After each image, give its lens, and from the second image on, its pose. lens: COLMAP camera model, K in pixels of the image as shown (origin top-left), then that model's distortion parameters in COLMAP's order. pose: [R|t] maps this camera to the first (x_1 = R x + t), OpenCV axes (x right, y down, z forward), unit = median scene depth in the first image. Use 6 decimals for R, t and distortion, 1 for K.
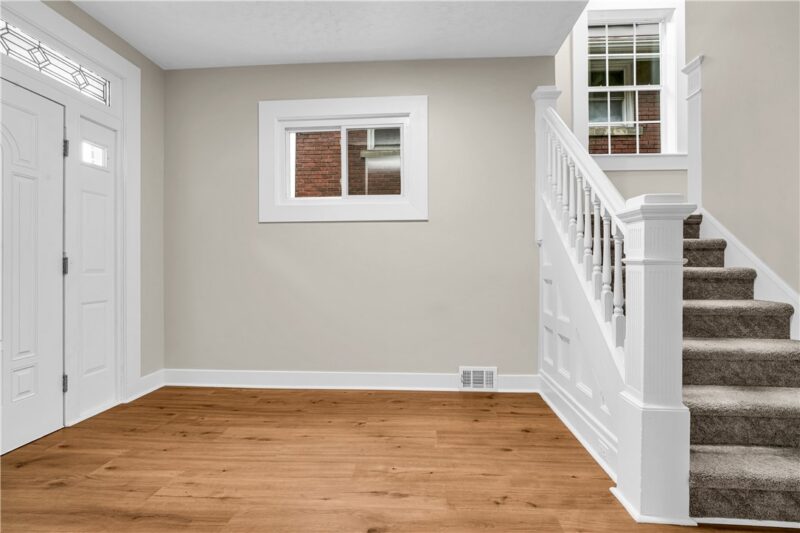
lens RADIAL K [[380.7, 0, 396.4], [0, 380.7, 264.0], [0, 0, 1]] dist [-0.002479, 0.000233]
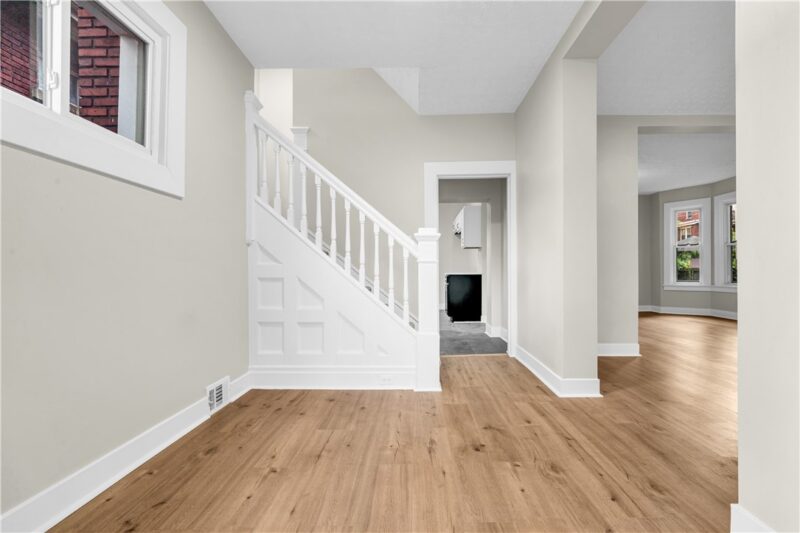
lens RADIAL K [[368.6, 0, 426.0], [0, 368.6, 272.2], [0, 0, 1]] dist [-0.000726, -0.000042]
pose [[-0.051072, 0.006529, 0.998674, -0.752382], [-0.001267, 0.999977, -0.006603, 0.034984], [-0.998694, -0.001603, -0.051062, 0.677381]]
